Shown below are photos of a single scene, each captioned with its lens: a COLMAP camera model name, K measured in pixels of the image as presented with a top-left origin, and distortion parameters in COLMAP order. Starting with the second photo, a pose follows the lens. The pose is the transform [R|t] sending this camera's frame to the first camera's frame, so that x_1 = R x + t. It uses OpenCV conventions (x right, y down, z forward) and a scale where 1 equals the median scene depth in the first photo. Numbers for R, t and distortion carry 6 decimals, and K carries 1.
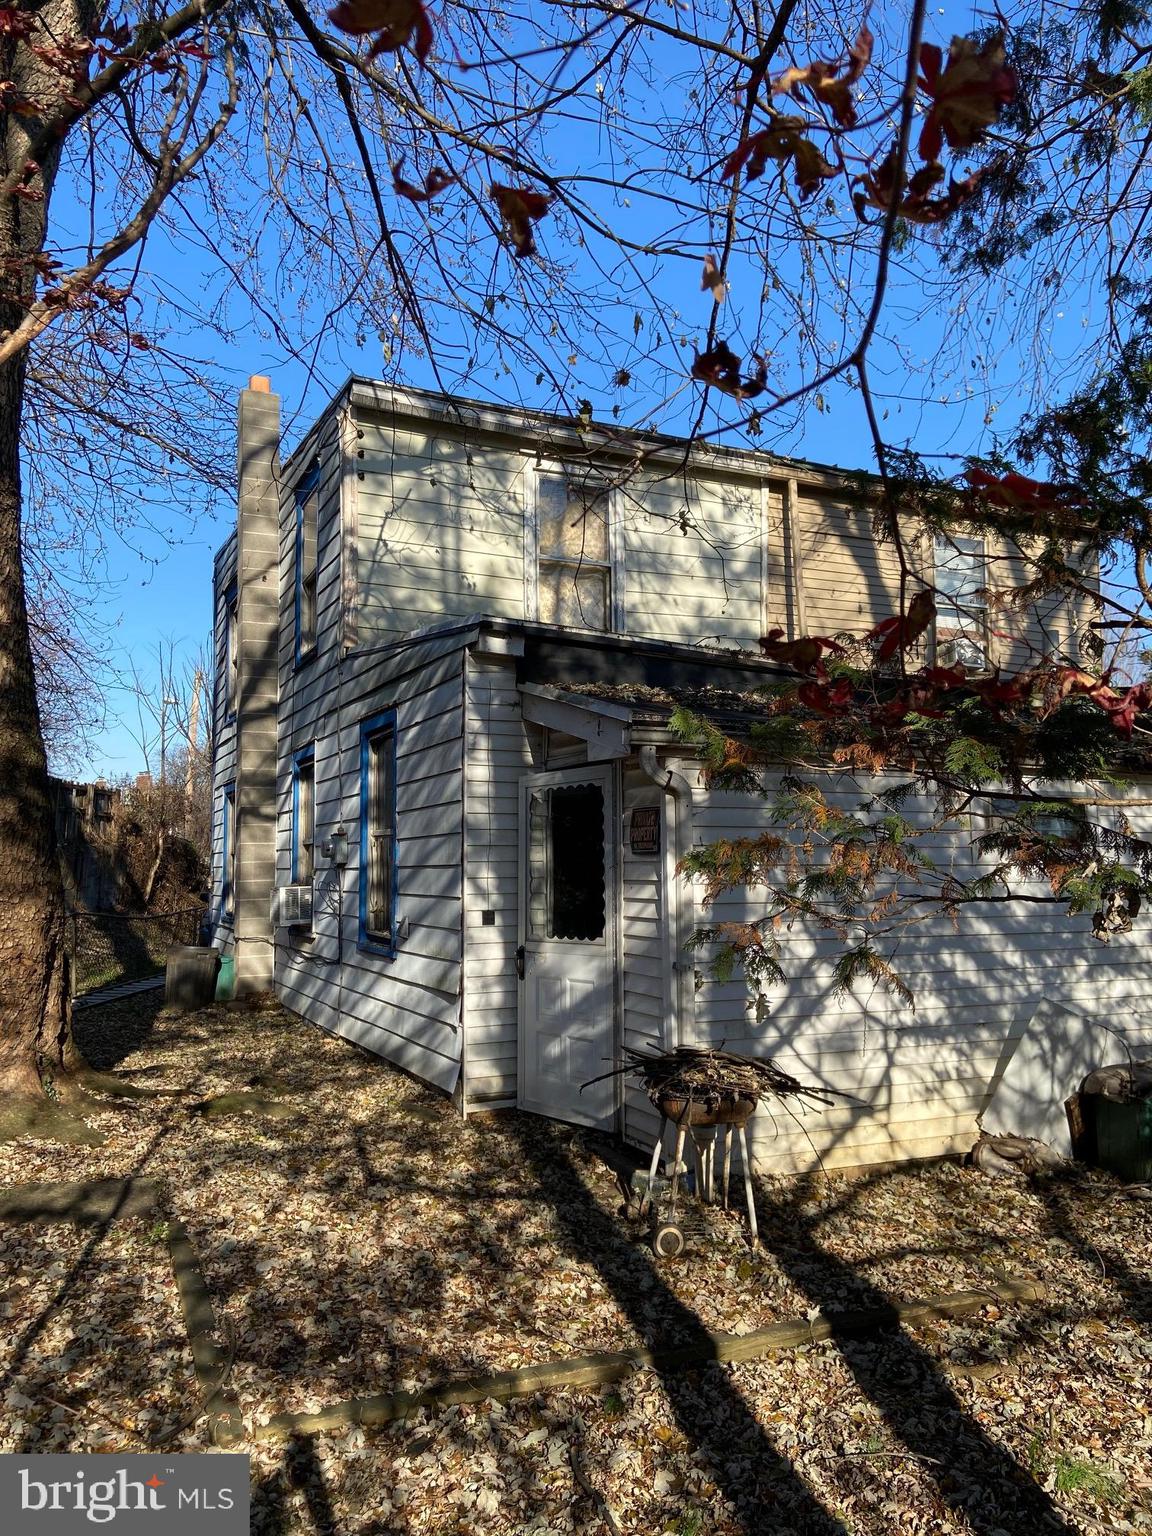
lens RADIAL K [[1168.0, 0, 560.0], [0, 1168.0, 761.0], [0, 0, 1]] dist [0.109443, -0.114500]
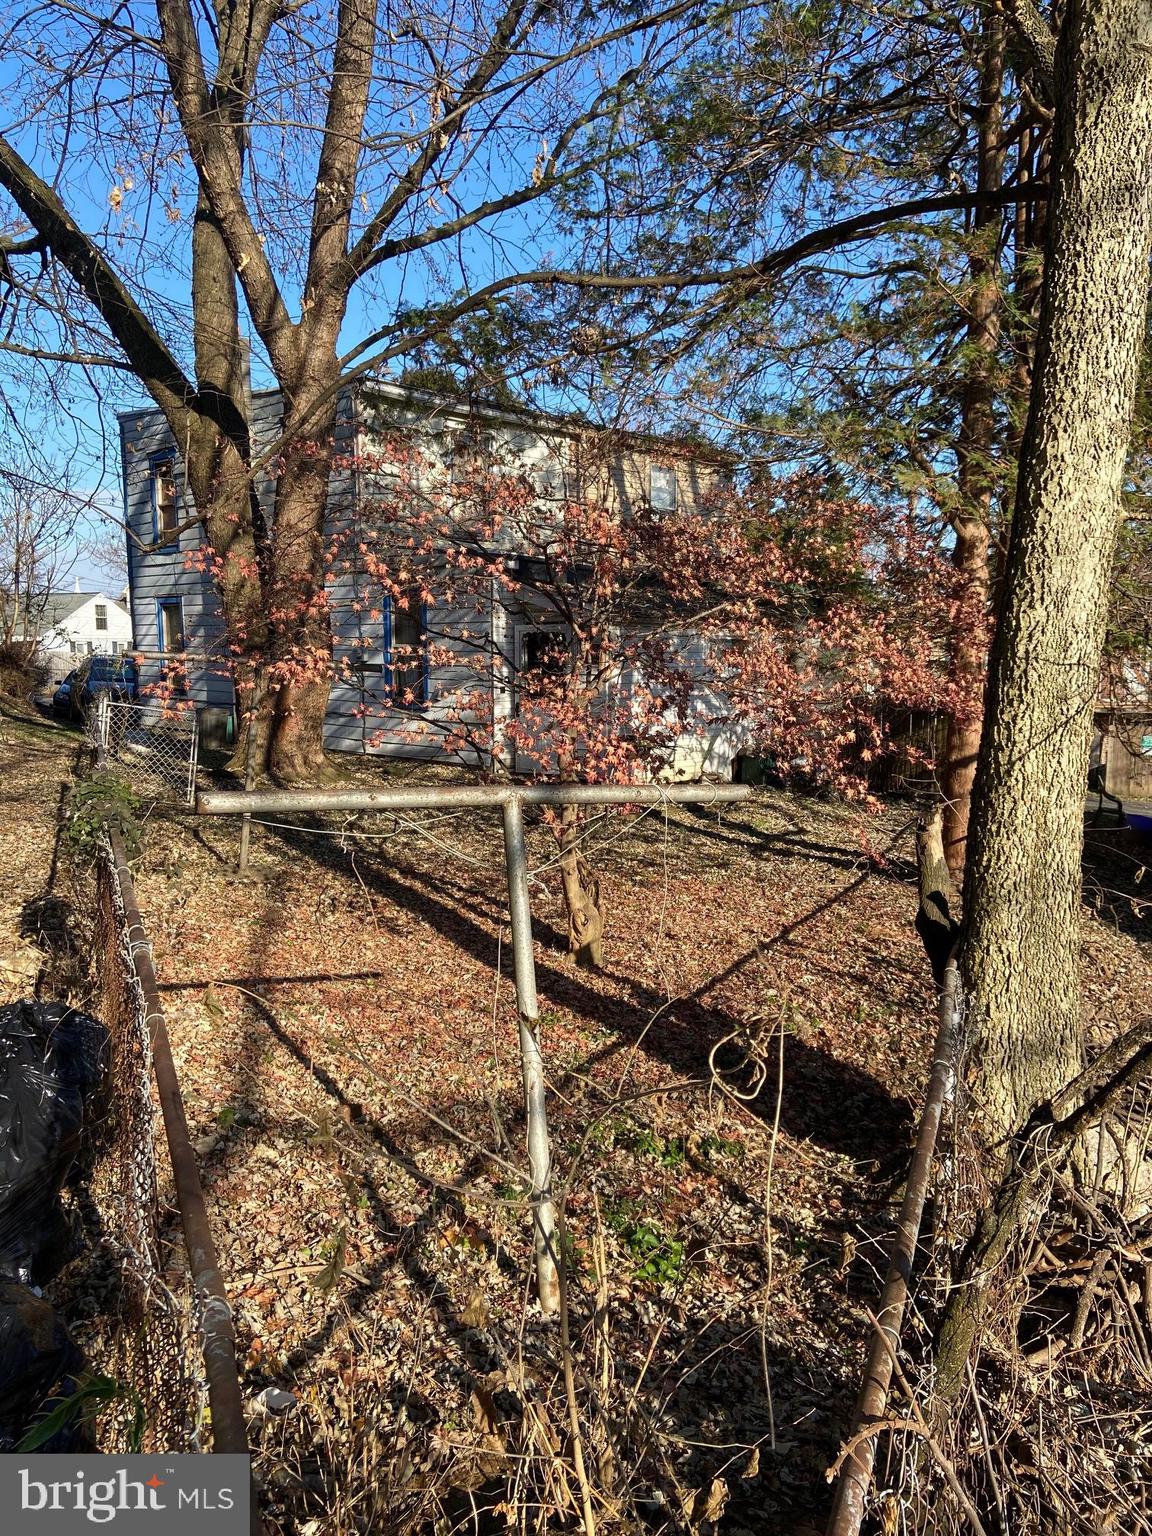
lens RADIAL K [[1168.0, 0, 573.5], [0, 1168.0, 771.6], [0, 0, 1]] dist [0.109443, -0.114500]
pose [[0.942138, -0.027226, 0.334118, -0.470971], [-0.039035, 0.981007, 0.190006, -0.096373], [-0.332945, -0.192055, 0.923181, -0.775445]]
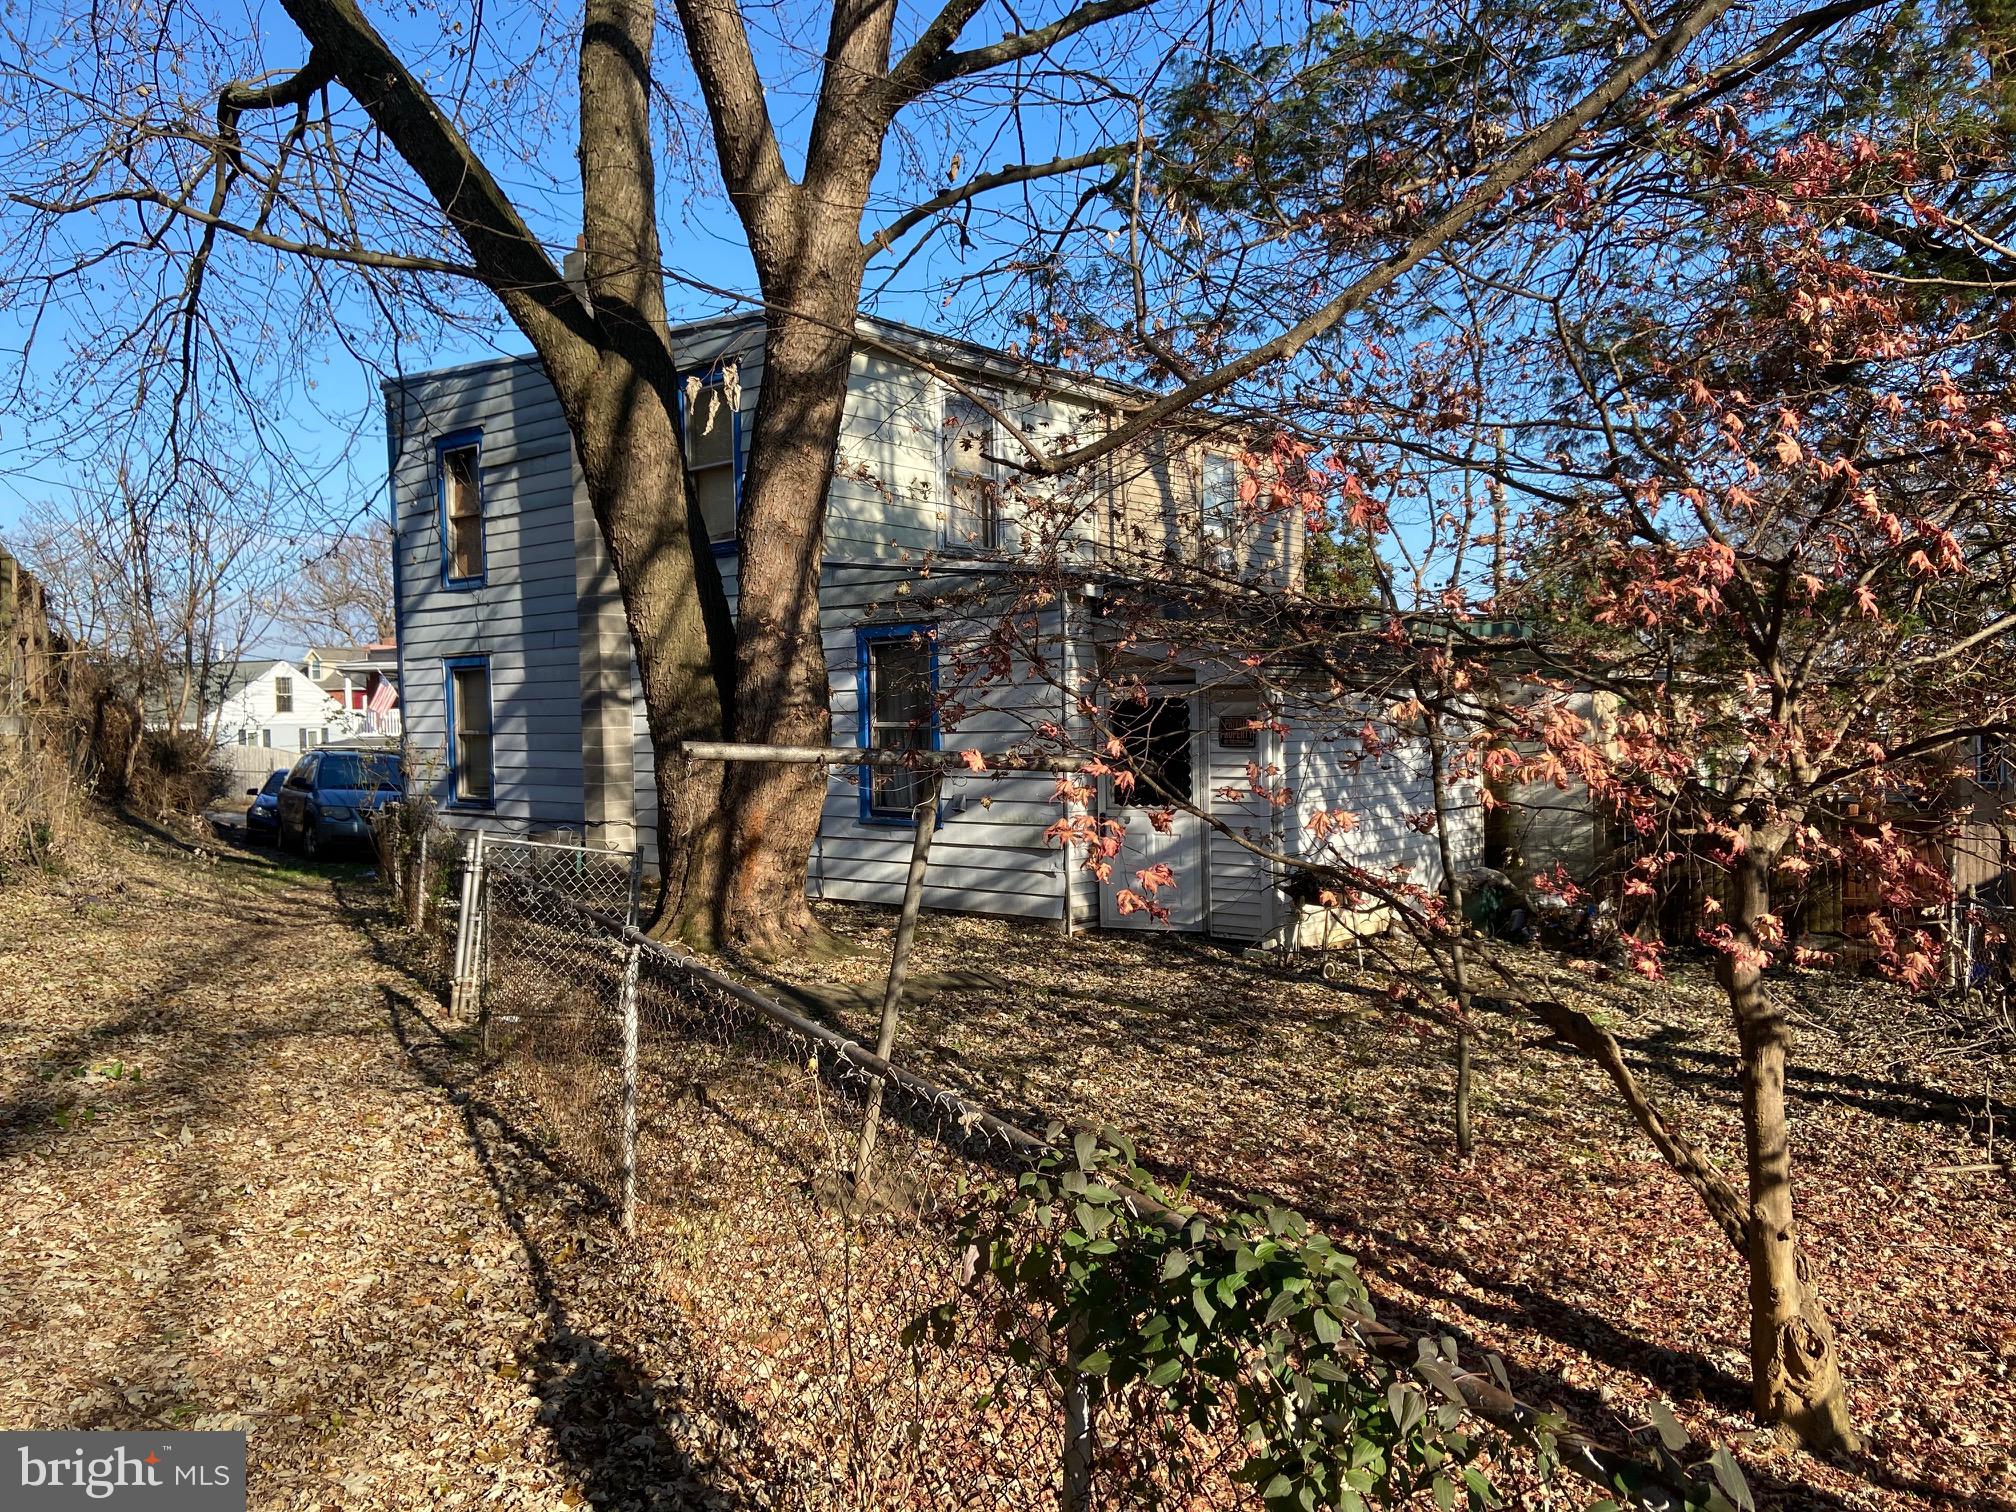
lens RADIAL K [[1533.0, 0, 1013.6], [0, 1533.0, 758.3], [0, 0, 1]] dist [0.109443, -0.114500]
pose [[0.912998, -0.015919, 0.407653, -0.590009], [-0.029436, 0.994063, 0.104745, -0.061519], [-0.406900, -0.107632, 0.907109, -0.396130]]
